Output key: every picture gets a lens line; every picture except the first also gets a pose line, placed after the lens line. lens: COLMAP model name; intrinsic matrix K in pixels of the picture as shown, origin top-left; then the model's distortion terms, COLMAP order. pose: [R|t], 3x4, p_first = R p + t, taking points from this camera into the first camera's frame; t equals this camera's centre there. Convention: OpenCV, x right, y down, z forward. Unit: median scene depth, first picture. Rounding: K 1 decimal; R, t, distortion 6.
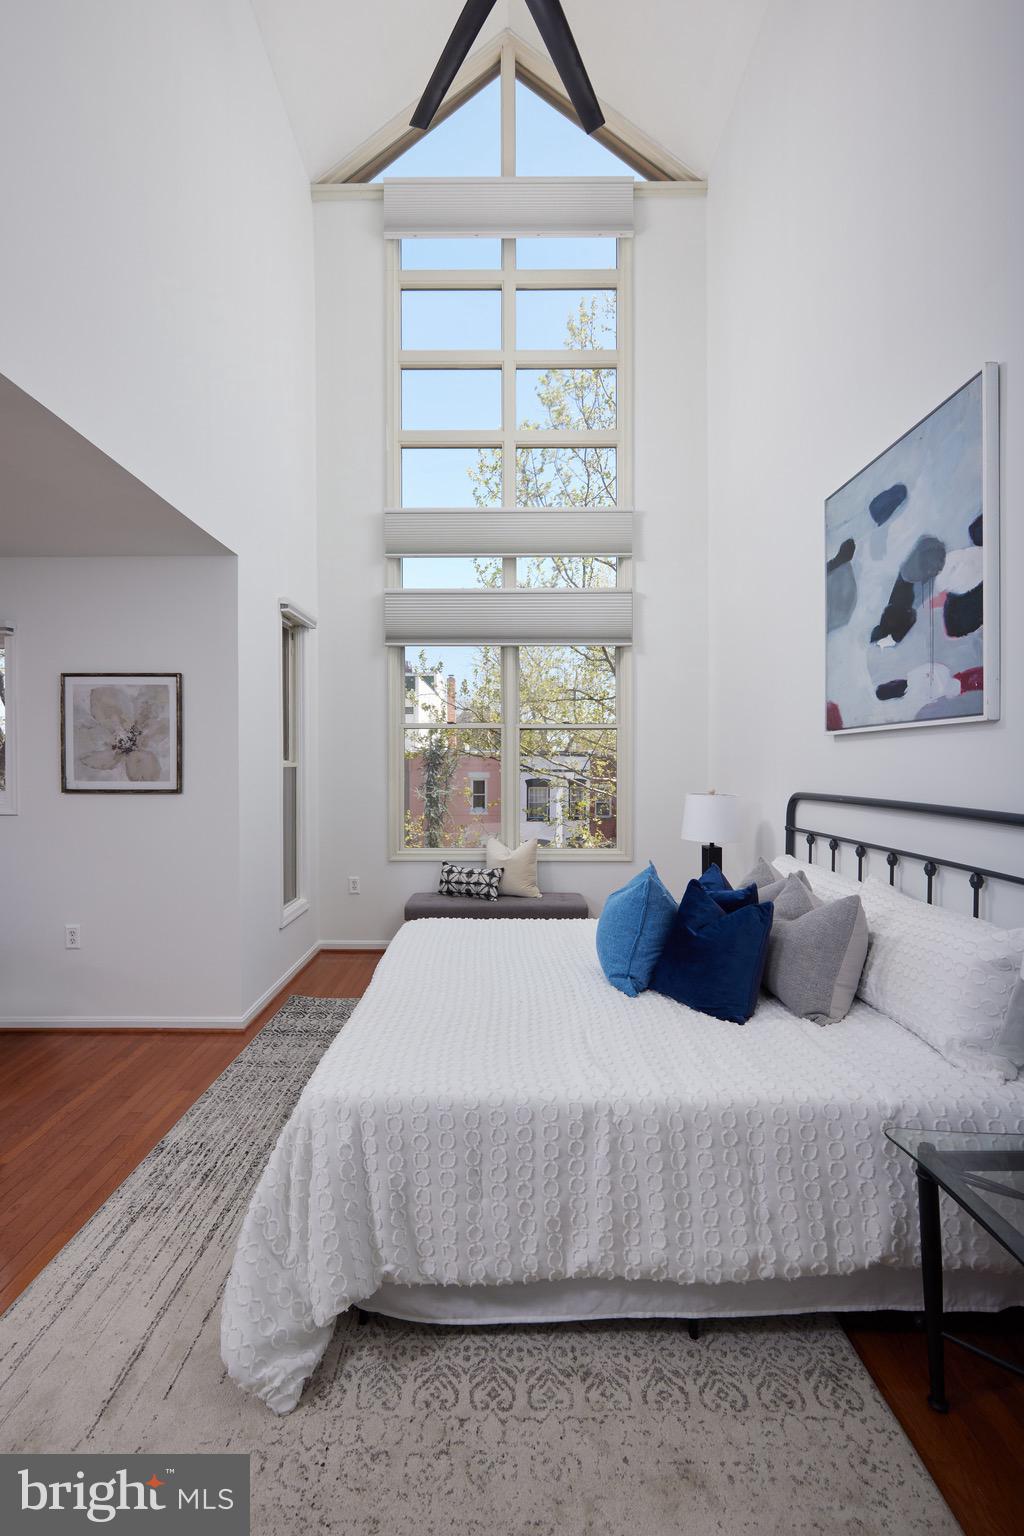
lens RADIAL K [[701.2, 0, 510.5], [0, 701.2, 777.0], [0, 0, 1]] dist [0.002505, 0.000015]
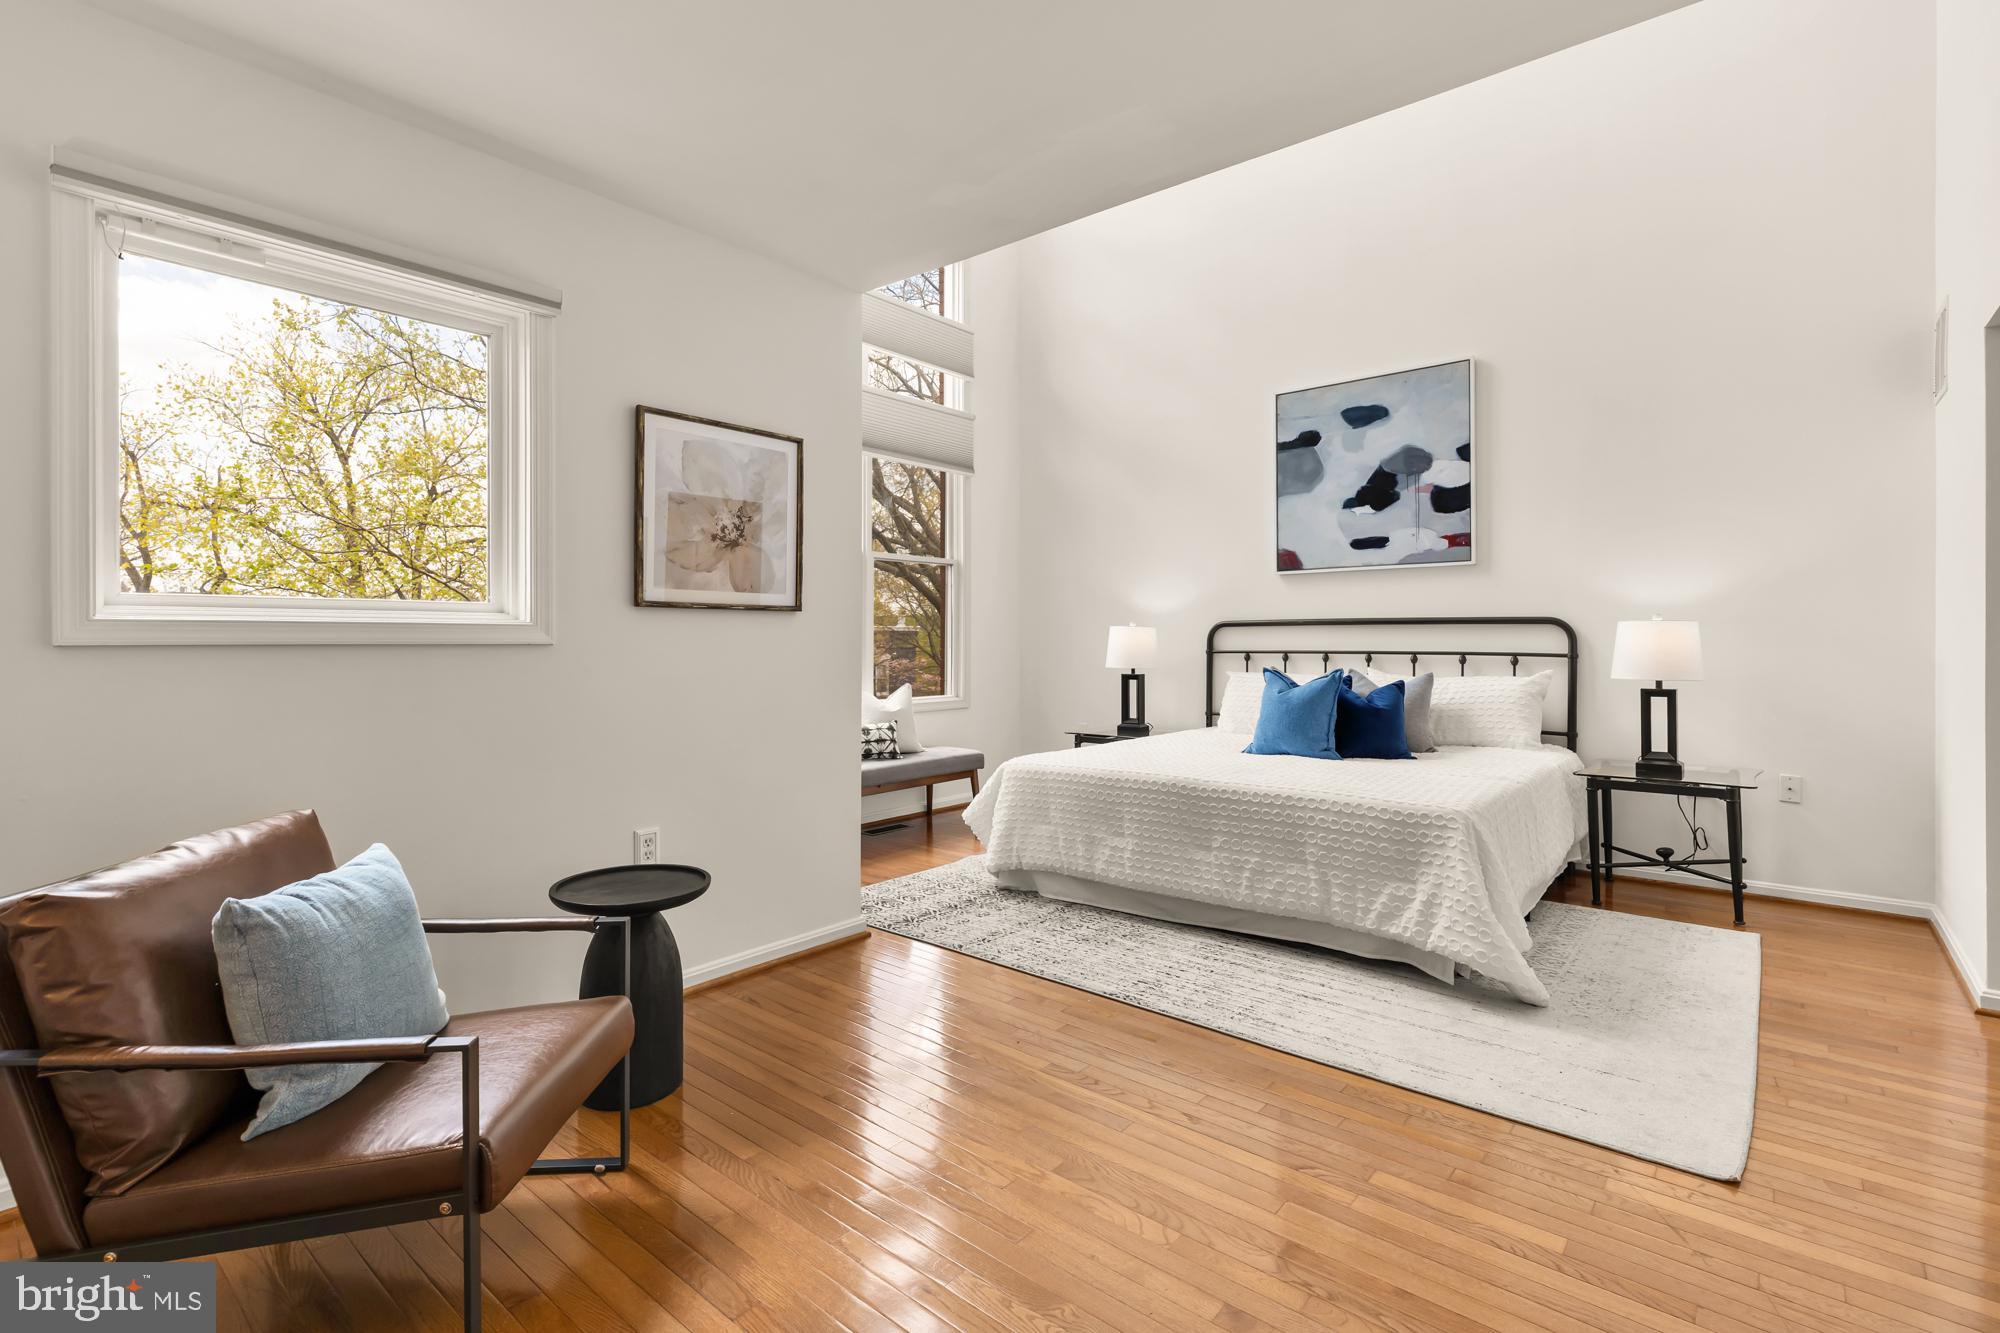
lens RADIAL K [[906.9, 0, 1003.9], [0, 906.9, 655.6], [0, 0, 1]] dist [0.002372, -0.000305]
pose [[0.641124, -0.014714, 0.767296, -1.153745], [0.016814, 0.999846, 0.005125, 0.073061], [-0.767253, 0.009616, 0.641273, 0.301978]]
